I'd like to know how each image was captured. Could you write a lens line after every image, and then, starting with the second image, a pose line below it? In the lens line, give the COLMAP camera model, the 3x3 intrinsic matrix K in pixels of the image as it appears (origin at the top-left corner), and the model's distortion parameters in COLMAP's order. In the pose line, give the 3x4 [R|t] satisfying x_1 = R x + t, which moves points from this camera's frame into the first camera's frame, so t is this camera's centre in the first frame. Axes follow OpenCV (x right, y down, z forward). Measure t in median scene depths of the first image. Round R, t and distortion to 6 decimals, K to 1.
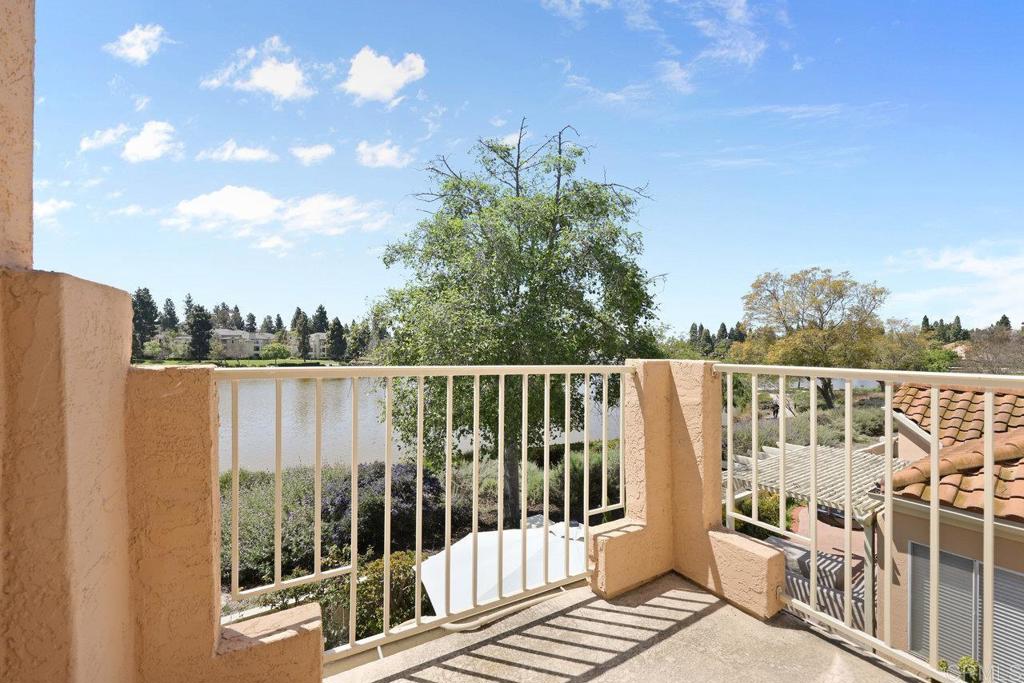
lens RADIAL K [[414.6, 0, 517.1], [0, 414.6, 348.9], [0, 0, 1]] dist [0.001777, -0.000001]
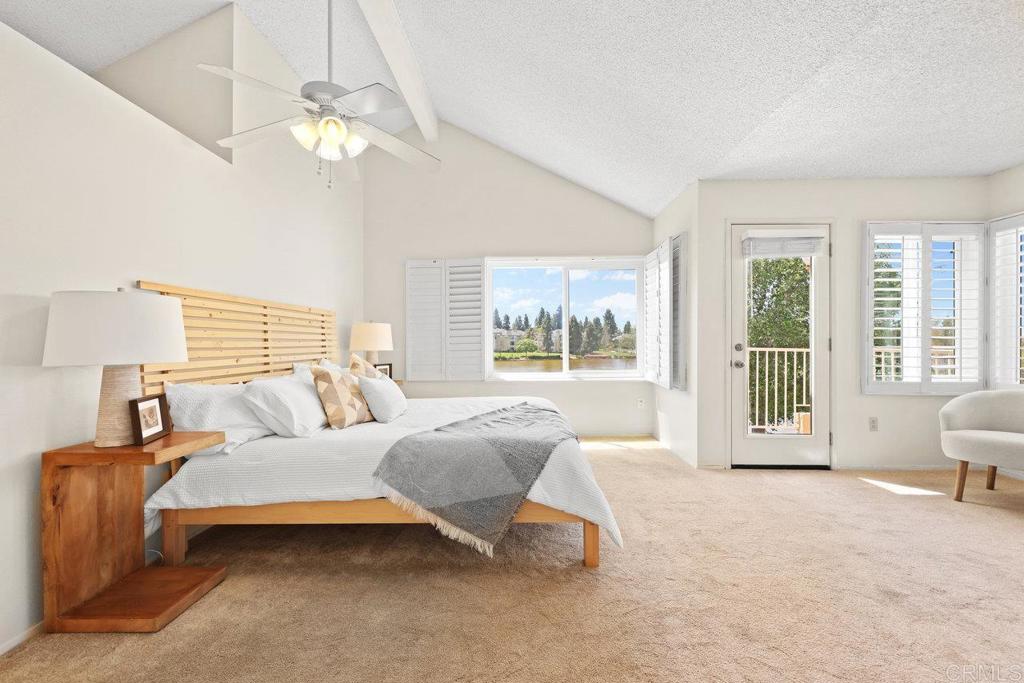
lens RADIAL K [[414.6, 0, 519.4], [0, 414.6, 342.4], [0, 0, 1]] dist [0.001777, -0.000001]
pose [[0.861089, -0.001576, -0.508452, 0.002918], [-0.000008, 0.999995, -0.003114, 0.007821], [0.508455, 0.002686, 0.861085, -2.076848]]
